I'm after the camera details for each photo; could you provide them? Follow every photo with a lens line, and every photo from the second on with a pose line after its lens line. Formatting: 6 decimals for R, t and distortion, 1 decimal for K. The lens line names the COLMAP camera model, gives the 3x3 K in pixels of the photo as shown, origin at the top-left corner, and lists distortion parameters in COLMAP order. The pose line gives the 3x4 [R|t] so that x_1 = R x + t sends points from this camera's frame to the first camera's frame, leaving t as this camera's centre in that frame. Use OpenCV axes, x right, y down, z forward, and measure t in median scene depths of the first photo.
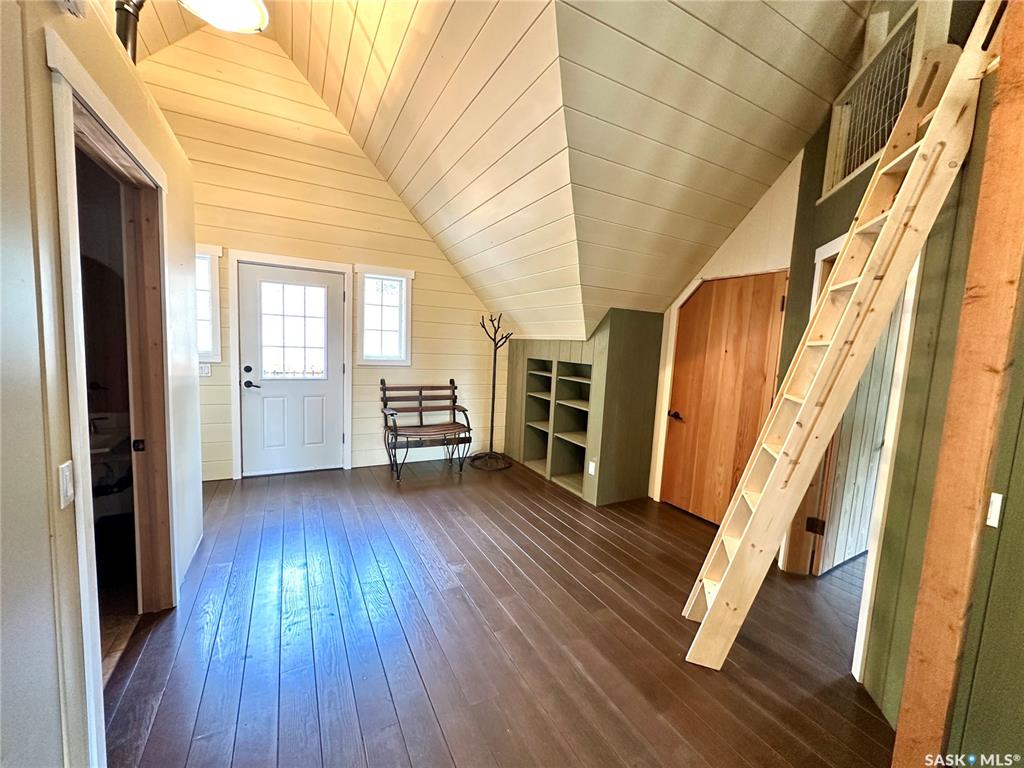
lens RADIAL K [[409.3, 0, 510.2], [0, 409.3, 384.3], [0, 0, 1]] dist [-0.006293, 0.001483]
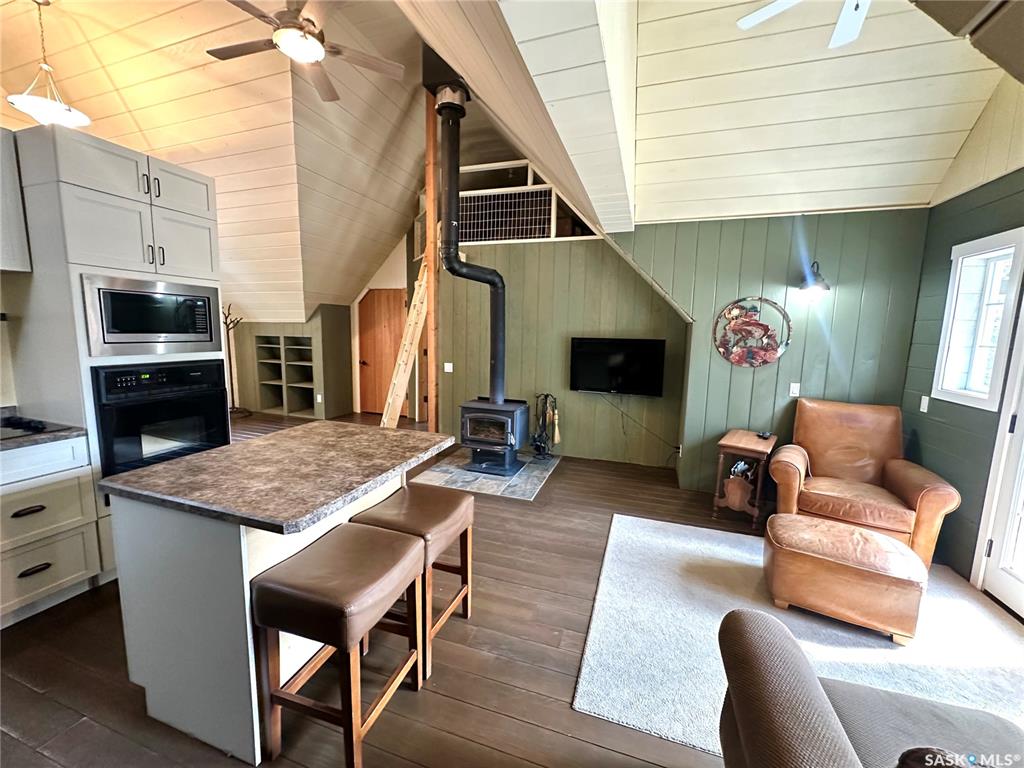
lens RADIAL K [[409.3, 0, 509.4], [0, 409.3, 384.0], [0, 0, 1]] dist [-0.006293, 0.001483]
pose [[0.731178, -0.126568, 0.670342, -0.345252], [0.086695, 0.991911, 0.092721, 0.055757], [-0.676655, -0.009680, 0.736236, -0.762315]]
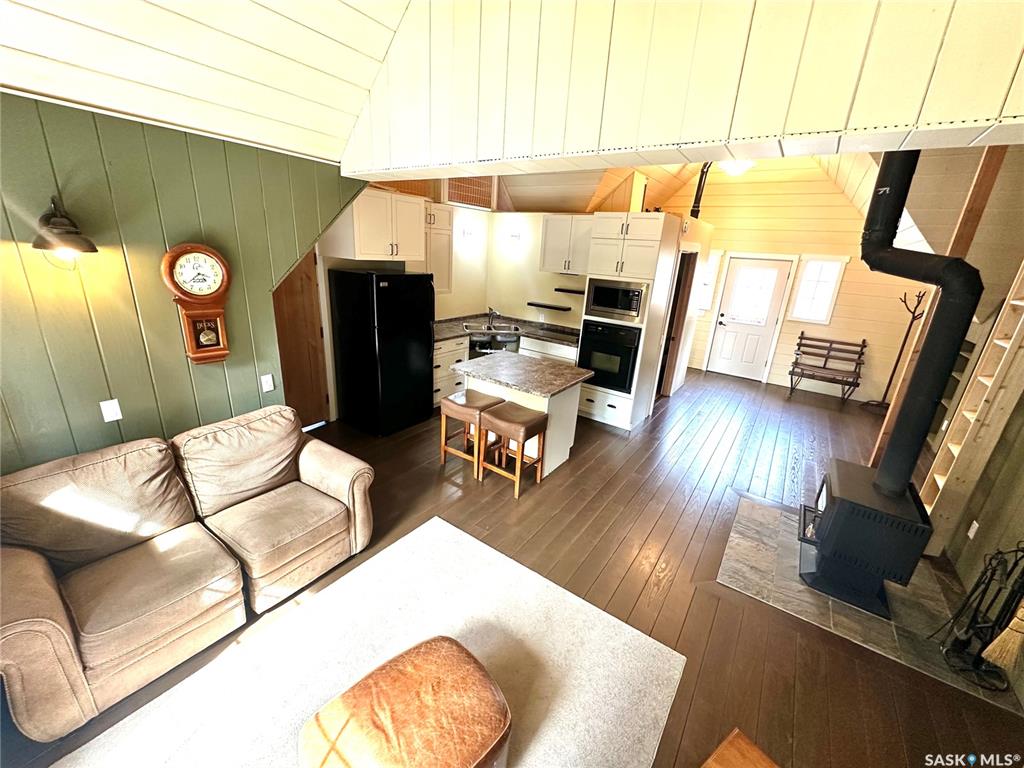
lens RADIAL K [[409.3, 0, 512.4], [0, 409.3, 382.8], [0, 0, 1]] dist [-0.006293, 0.001483]
pose [[0.446611, 0.254422, -0.857792, 0.637600], [-0.129658, 0.967002, 0.219307, -0.023089], [0.885284, 0.013274, 0.464862, -0.748441]]
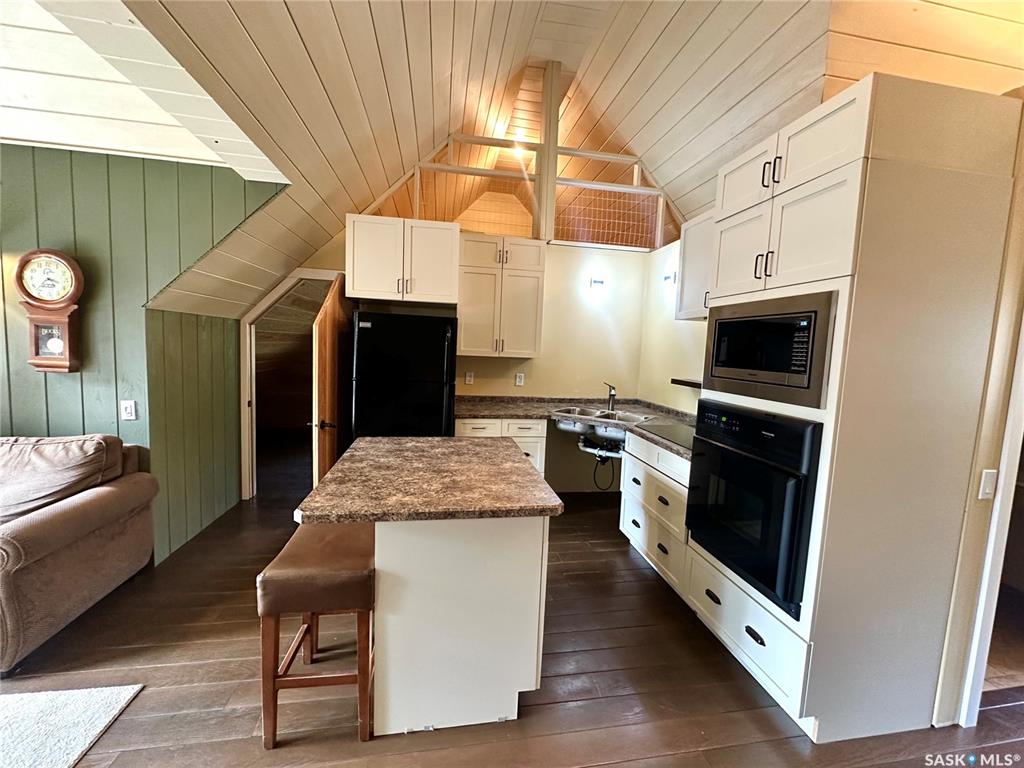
lens RADIAL K [[409.3, 0, 510.6], [0, 409.3, 383.4], [0, 0, 1]] dist [-0.006293, 0.001483]
pose [[-0.318544, 0.017490, -0.947747, 0.225542], [-0.155947, 0.985239, 0.070597, 0.016065], [0.934992, 0.170286, -0.311115, -0.048808]]
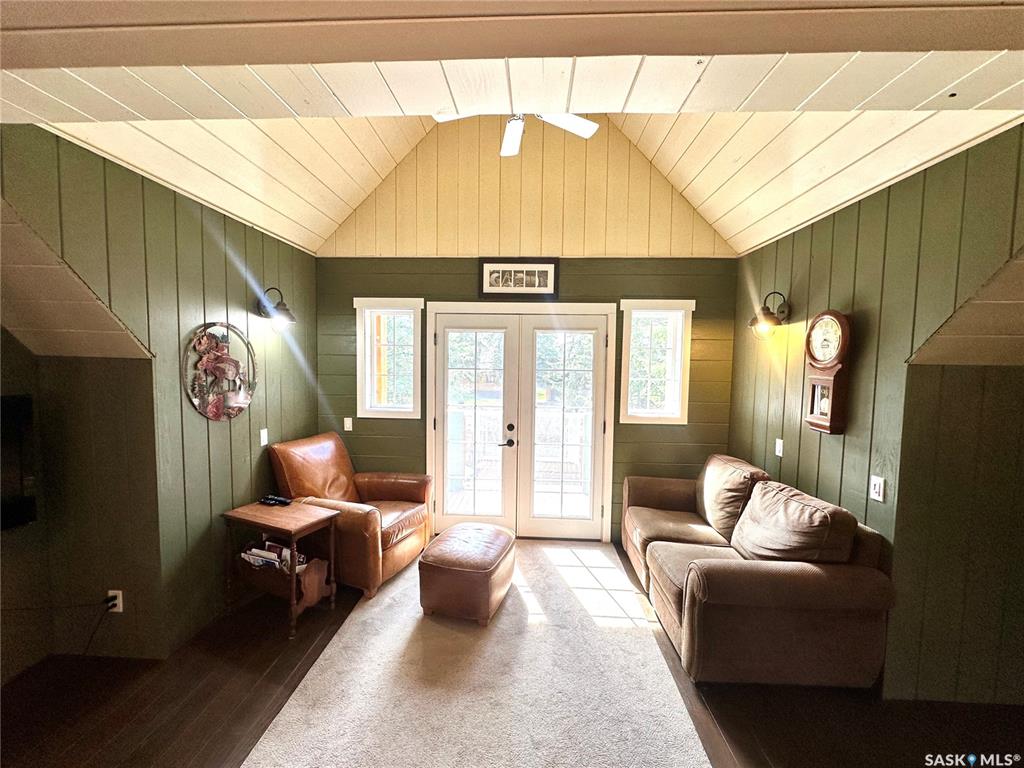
lens RADIAL K [[409.3, 0, 510.6], [0, 409.3, 384.3], [0, 0, 1]] dist [-0.006293, 0.001483]
pose [[-0.856140, -0.095879, 0.507772, -0.036852], [-0.006307, 0.984502, 0.175261, -0.023766], [-0.516706, 0.146845, -0.843476, -0.136515]]
